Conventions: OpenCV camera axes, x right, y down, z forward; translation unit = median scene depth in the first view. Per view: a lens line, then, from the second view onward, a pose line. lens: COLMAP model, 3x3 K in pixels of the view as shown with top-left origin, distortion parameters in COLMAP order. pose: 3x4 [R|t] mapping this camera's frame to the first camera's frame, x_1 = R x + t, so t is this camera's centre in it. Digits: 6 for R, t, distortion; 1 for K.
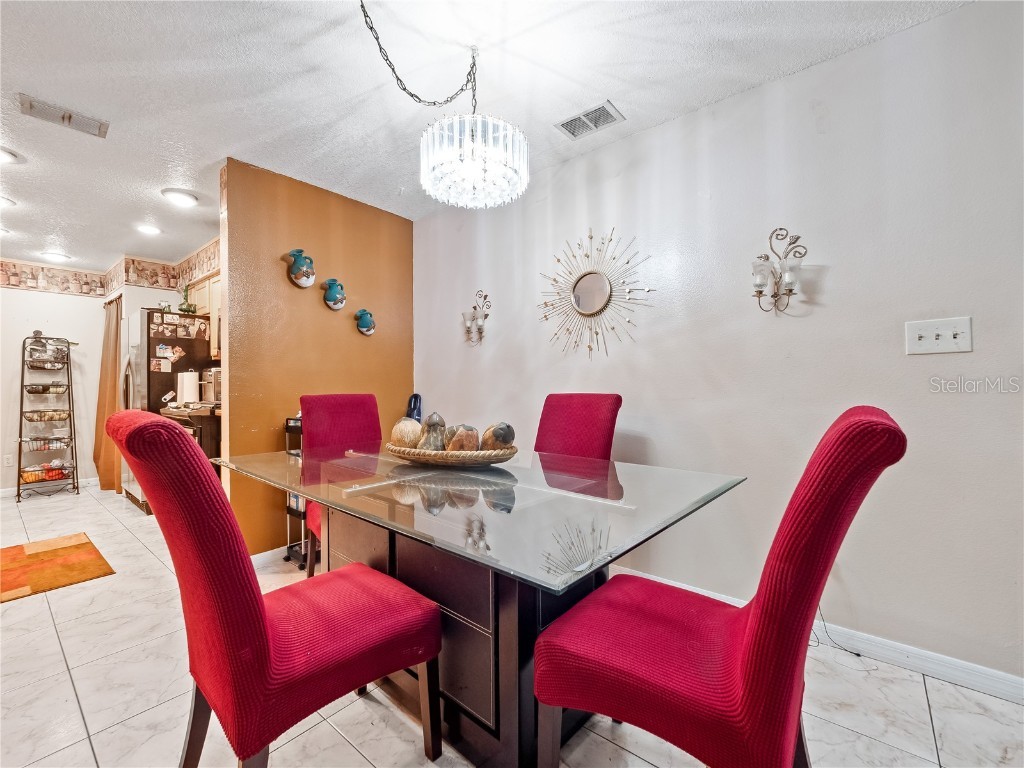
lens RADIAL K [[439.3, 0, 508.8], [0, 439.3, 384.1], [0, 0, 1]] dist [0.003907, -0.004975]
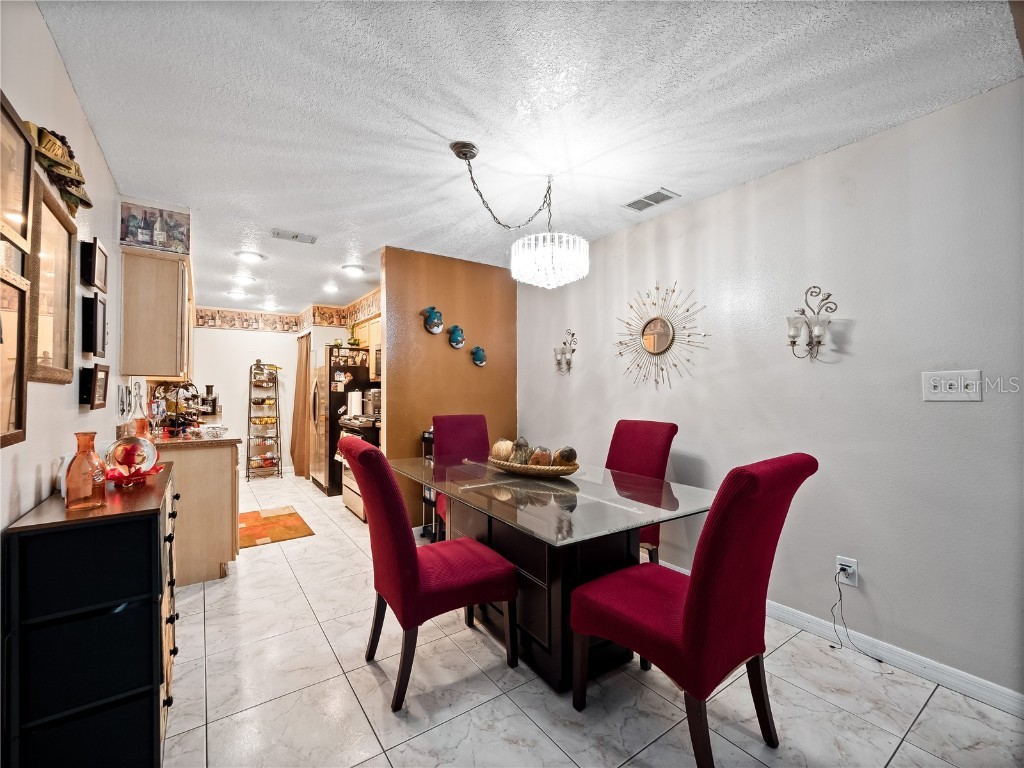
lens RADIAL K [[439.3, 0, 507.4], [0, 439.3, 385.1], [0, 0, 1]] dist [0.003907, -0.004975]
pose [[0.964443, 0.003202, -0.264270, 0.113929], [-0.004894, 0.999972, -0.005744, -0.065831], [0.264244, 0.006833, 0.964432, -0.262343]]
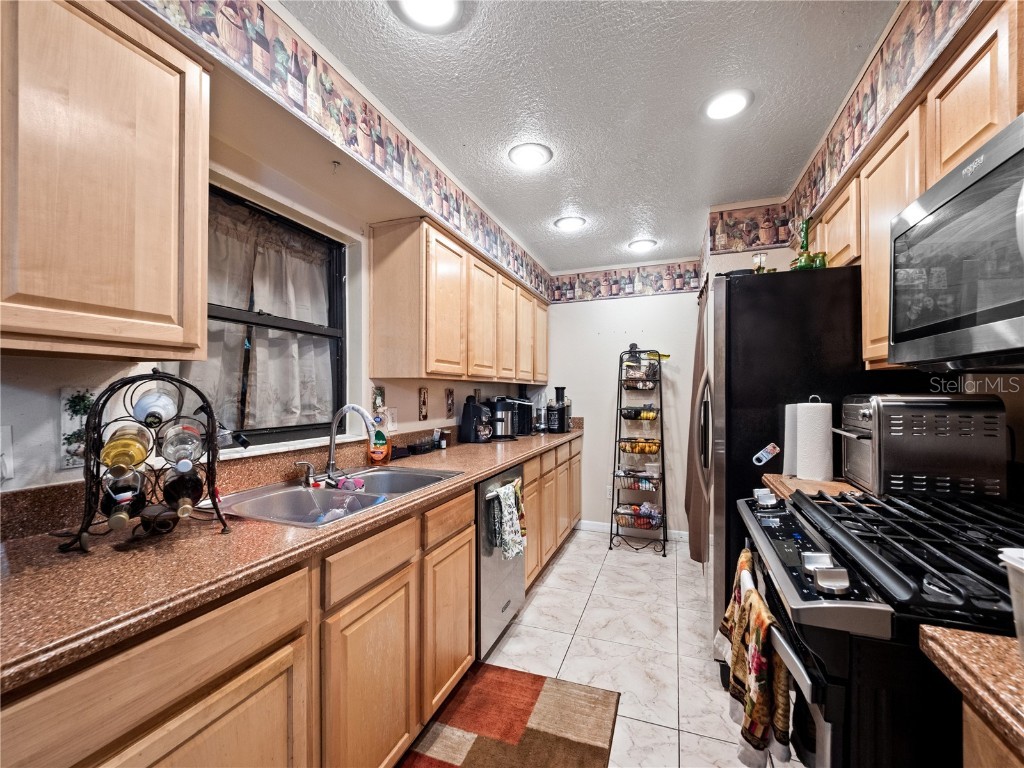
lens RADIAL K [[439.3, 0, 505.5], [0, 439.3, 391.5], [0, 0, 1]] dist [0.003907, -0.004975]
pose [[0.322138, 0.004367, -0.946683, -0.658186], [0.001006, 0.999987, 0.004955, -0.063372], [0.946692, -0.002549, 0.322130, 0.917531]]
